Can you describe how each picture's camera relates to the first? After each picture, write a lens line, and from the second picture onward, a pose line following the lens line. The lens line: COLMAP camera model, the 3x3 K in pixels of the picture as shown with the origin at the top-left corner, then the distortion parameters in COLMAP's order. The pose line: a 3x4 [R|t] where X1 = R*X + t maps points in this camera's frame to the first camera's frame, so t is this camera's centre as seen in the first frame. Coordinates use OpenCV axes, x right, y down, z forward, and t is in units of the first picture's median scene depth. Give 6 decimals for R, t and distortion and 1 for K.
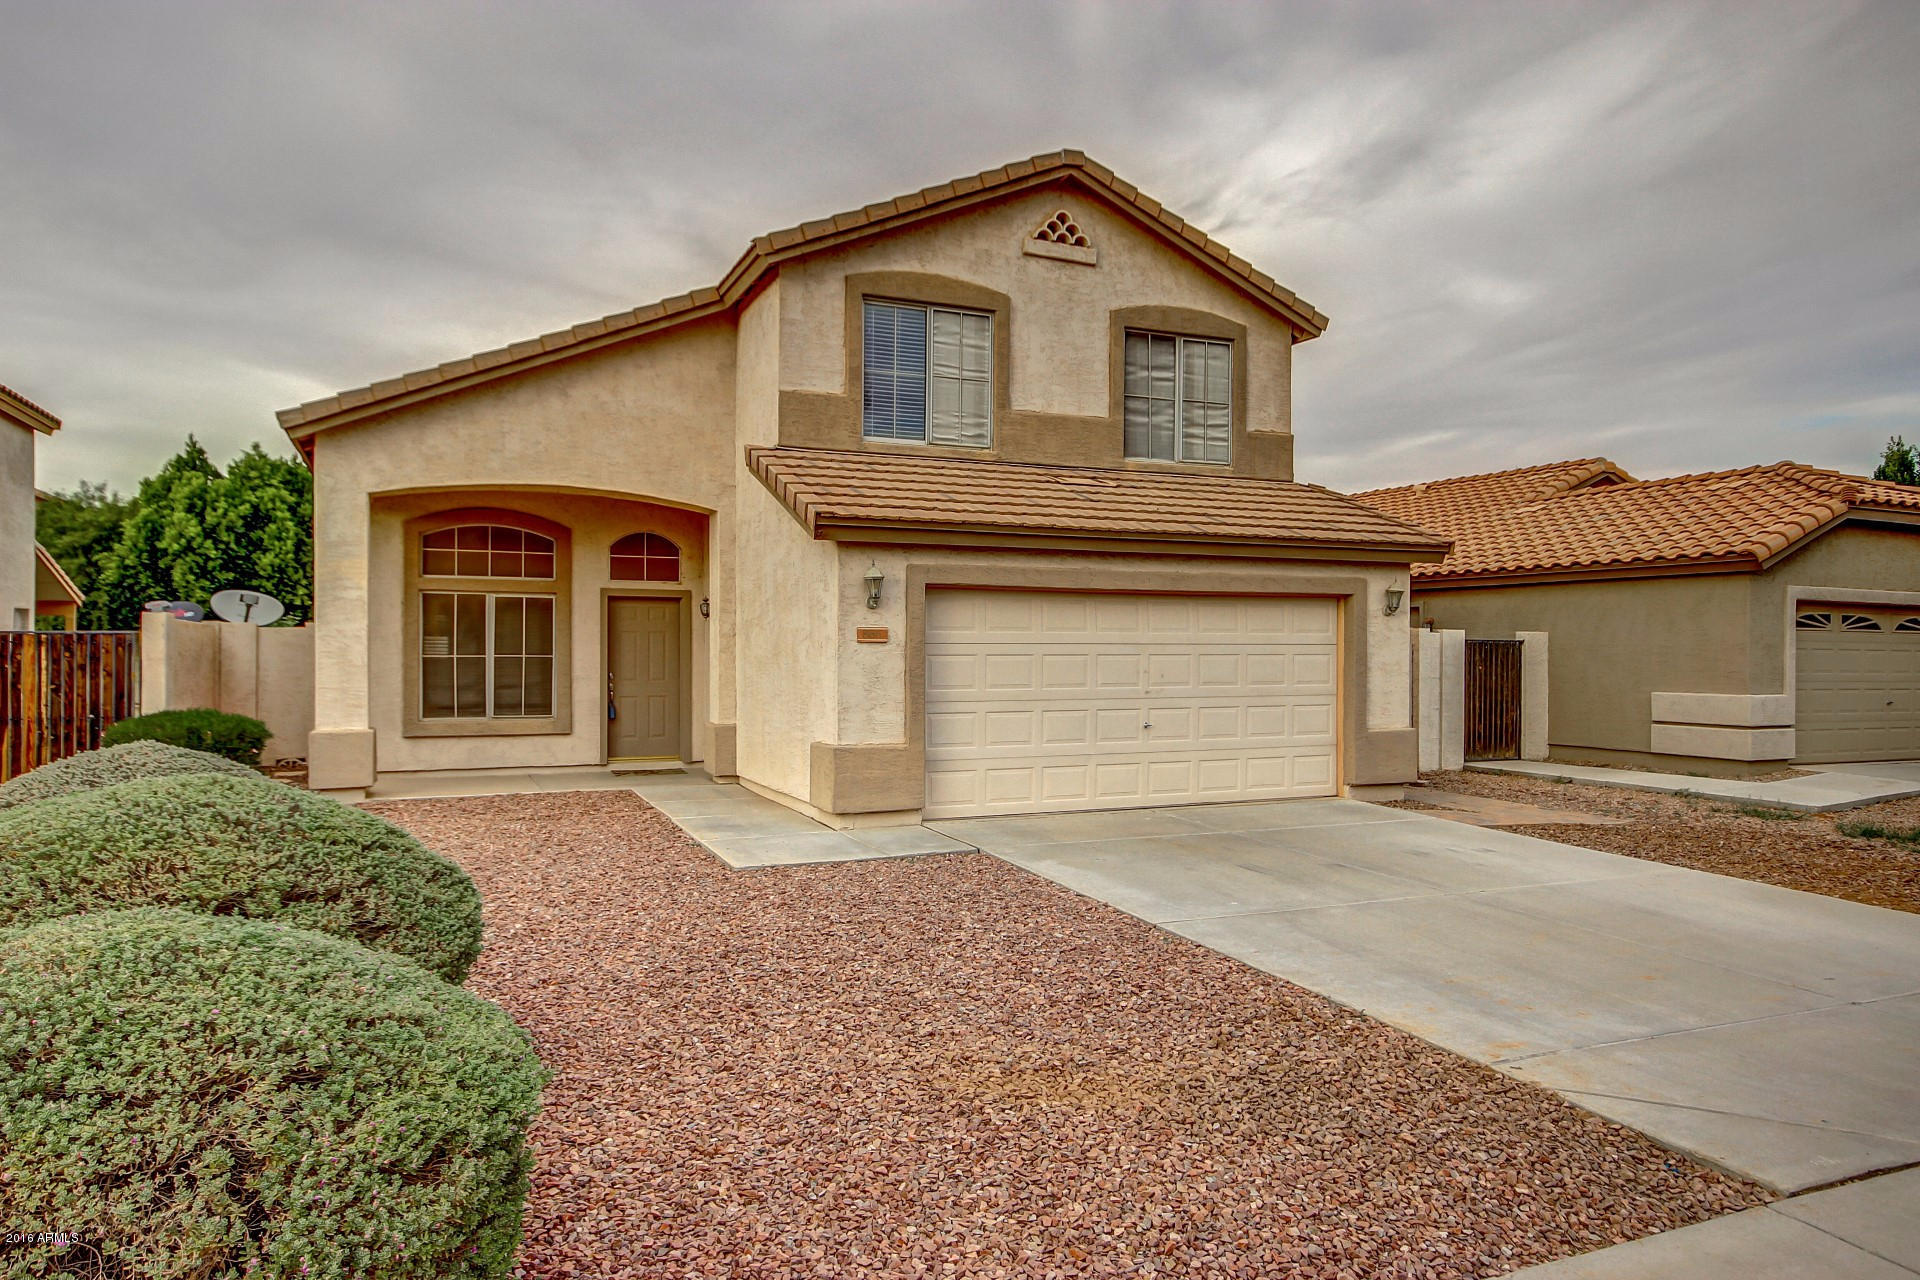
lens RADIAL K [[1222.5, 0, 987.5], [0, 1222.5, 644.4], [0, 0, 1]] dist [0.001912, 0.025762]
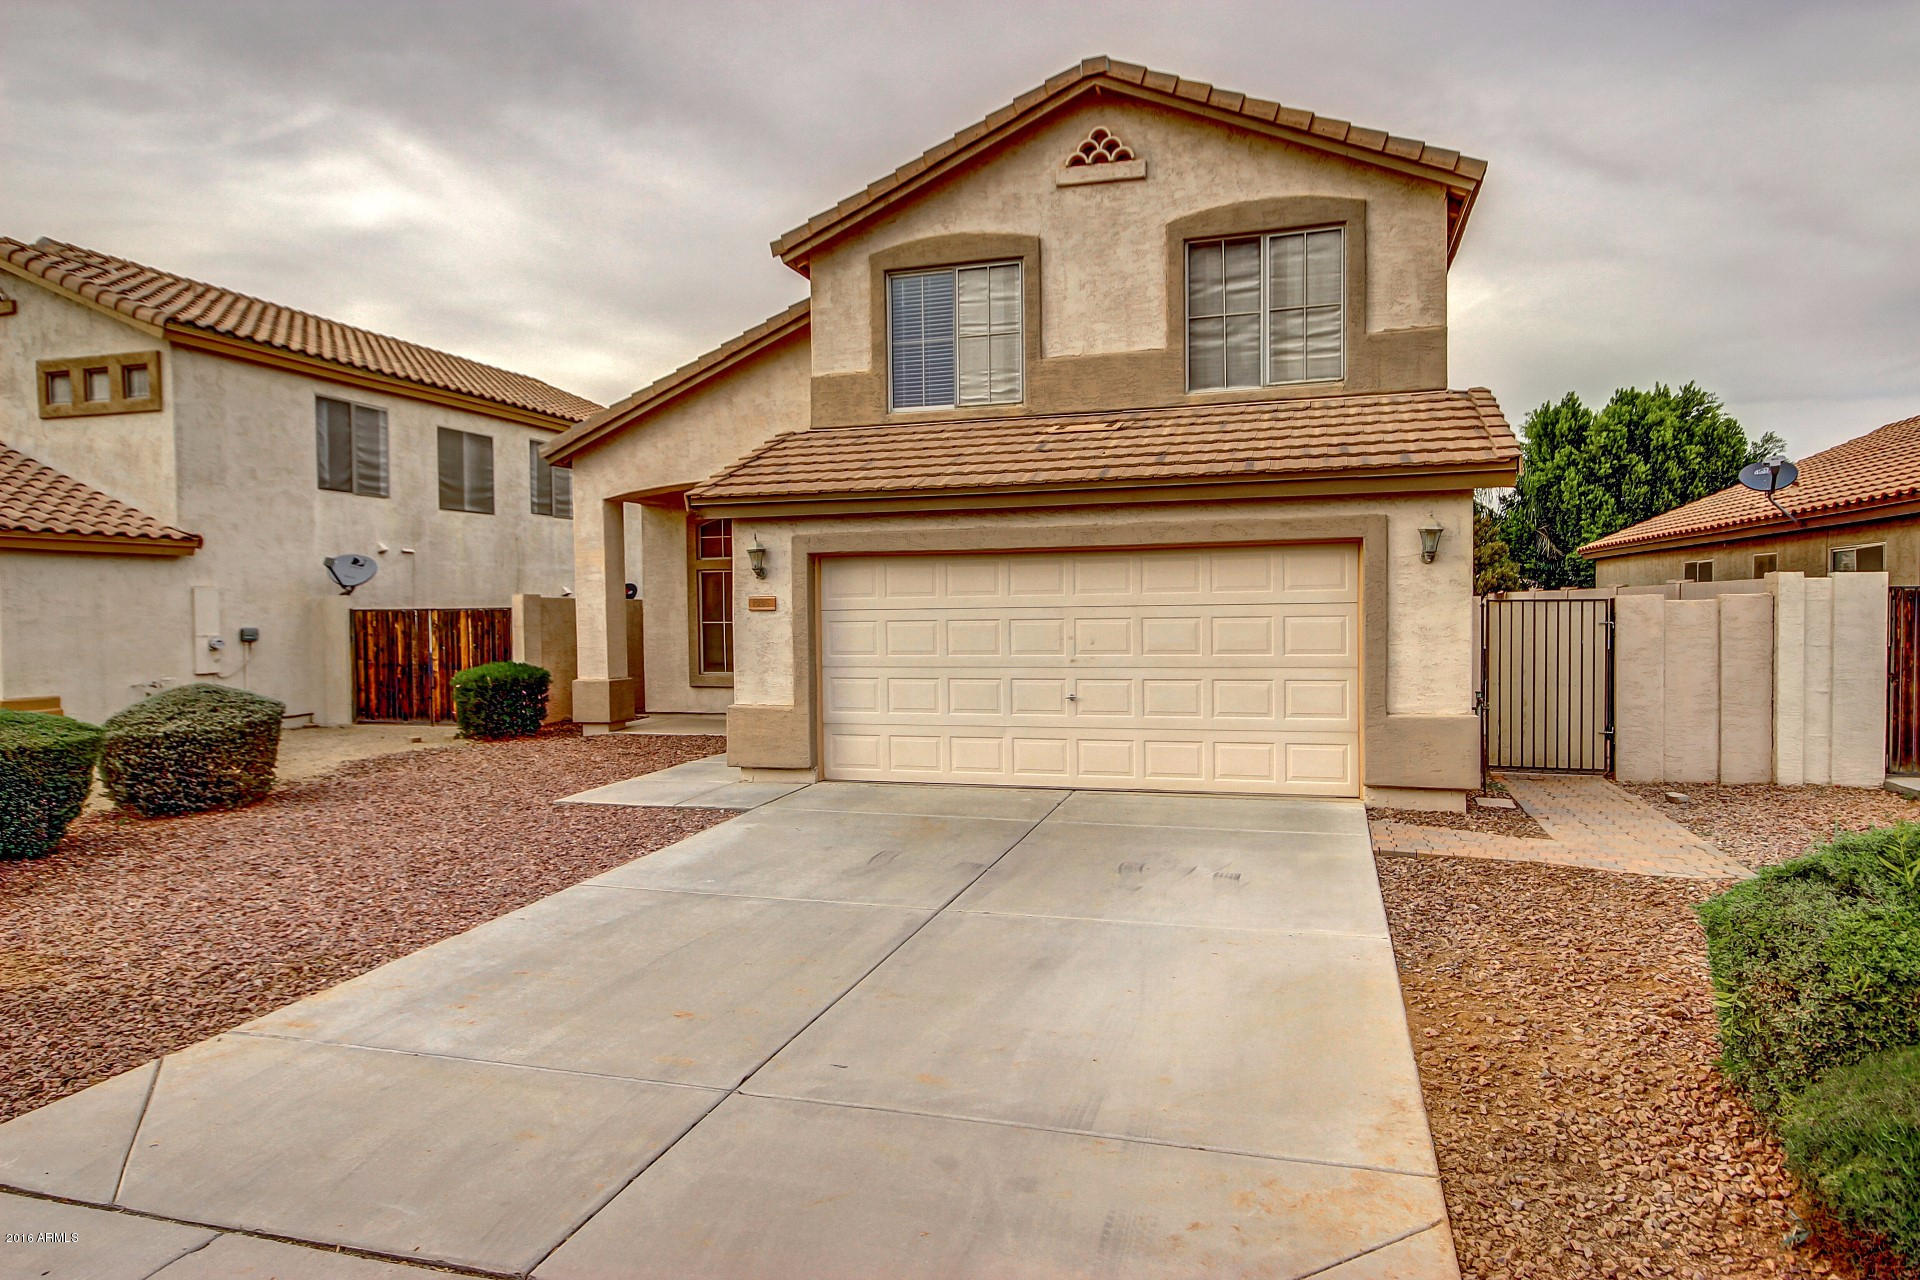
lens RADIAL K [[1222.5, 0, 987.5], [0, 1222.5, 644.4], [0, 0, 1]] dist [0.001912, 0.025762]
pose [[0.749362, 0.007339, -0.662120, 0.617755], [0.015937, 0.999449, 0.029115, 0.000004], [0.661969, -0.032370, 0.748832, 0.262117]]
